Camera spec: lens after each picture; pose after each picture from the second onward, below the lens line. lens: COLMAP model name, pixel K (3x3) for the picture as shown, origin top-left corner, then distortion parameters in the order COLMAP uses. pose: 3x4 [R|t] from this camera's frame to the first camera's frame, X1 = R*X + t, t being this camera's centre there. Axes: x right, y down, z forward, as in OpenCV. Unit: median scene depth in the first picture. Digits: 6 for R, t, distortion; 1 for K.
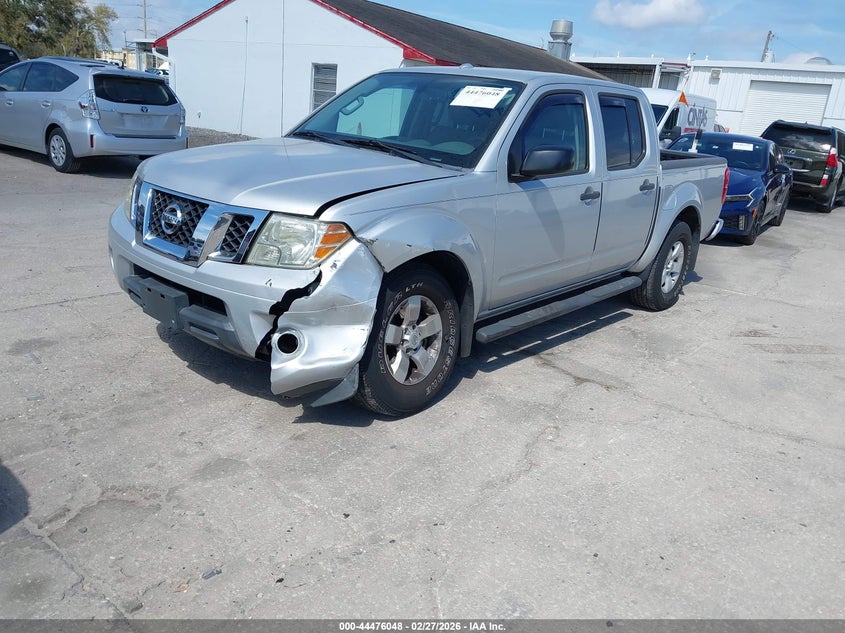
lens RADIAL K [[671.6, 0, 426.3], [0, 671.6, 314.4], [0, 0, 1]] dist [-0.008527, -0.007315]
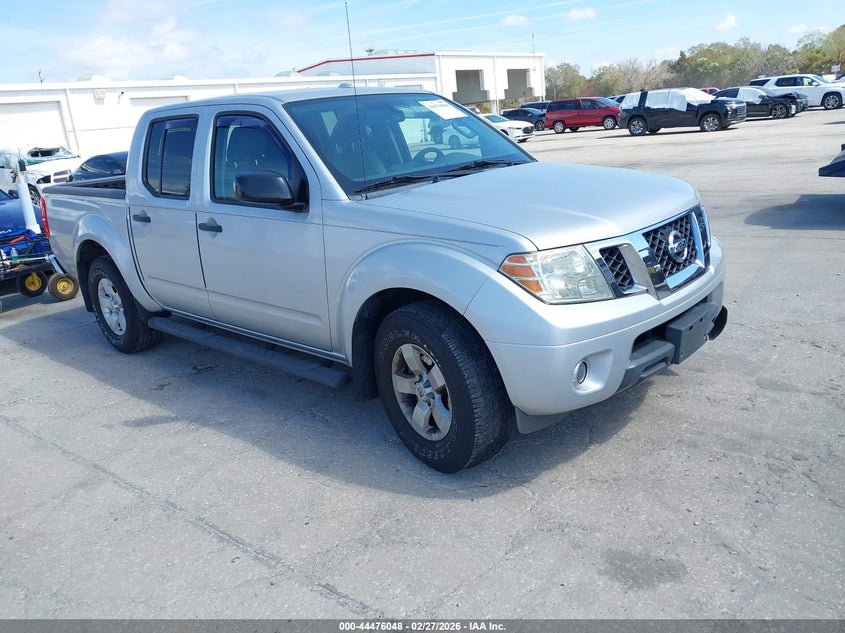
lens RADIAL K [[671.6, 0, 428.5], [0, 671.6, 318.1], [0, 0, 1]] dist [-0.008527, -0.007315]
pose [[0.008024, -0.374157, 0.927331, -1.199260], [0.393592, 0.853686, 0.341037, -0.476582], [-0.919250, 0.362253, 0.154115, 1.125976]]
